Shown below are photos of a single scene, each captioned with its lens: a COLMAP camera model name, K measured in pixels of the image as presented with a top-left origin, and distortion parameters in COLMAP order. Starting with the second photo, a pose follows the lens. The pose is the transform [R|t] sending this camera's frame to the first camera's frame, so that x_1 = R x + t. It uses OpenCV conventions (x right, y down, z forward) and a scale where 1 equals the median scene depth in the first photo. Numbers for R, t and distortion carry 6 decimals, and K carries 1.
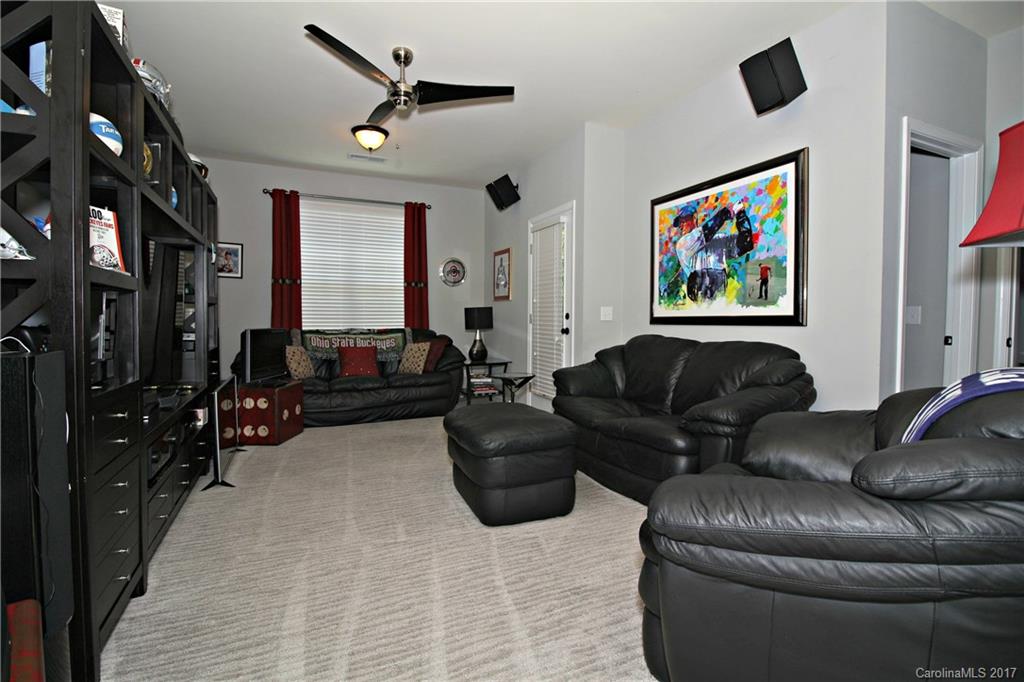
lens RADIAL K [[475.6, 0, 511.3], [0, 475.6, 332.9], [0, 0, 1]] dist [0.000533, -0.013332]
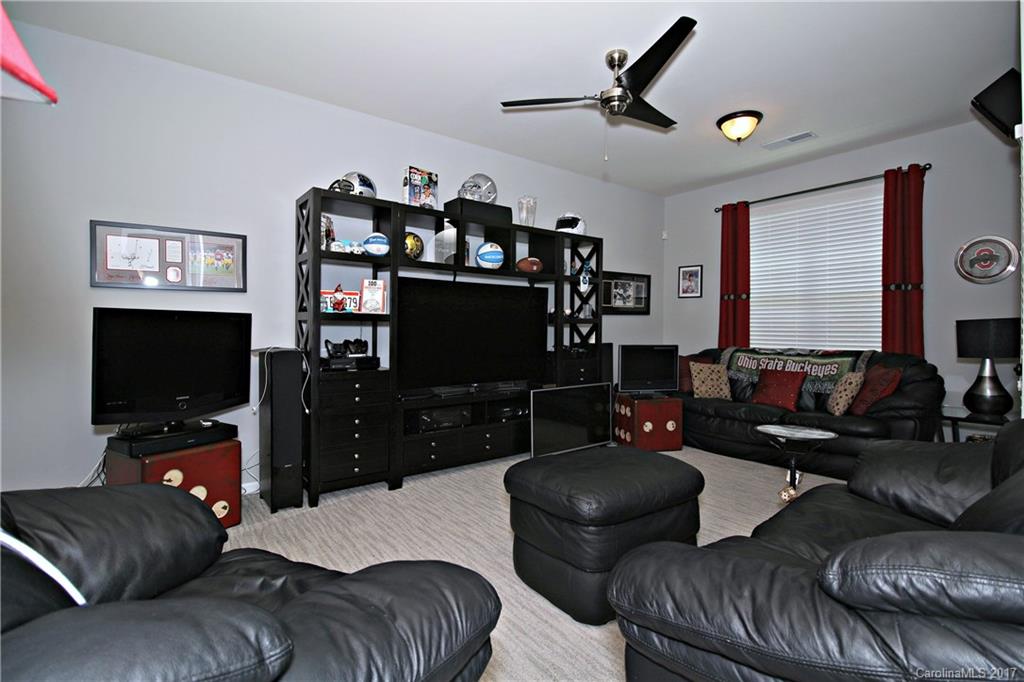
lens RADIAL K [[475.6, 0, 511.3], [0, 475.6, 332.9], [0, 0, 1]] dist [0.000533, -0.013332]
pose [[0.229494, 0.004070, -0.973302, 0.357295], [-0.033759, 0.999423, -0.003781, -0.016675], [0.972725, 0.033726, 0.229499, 0.335969]]
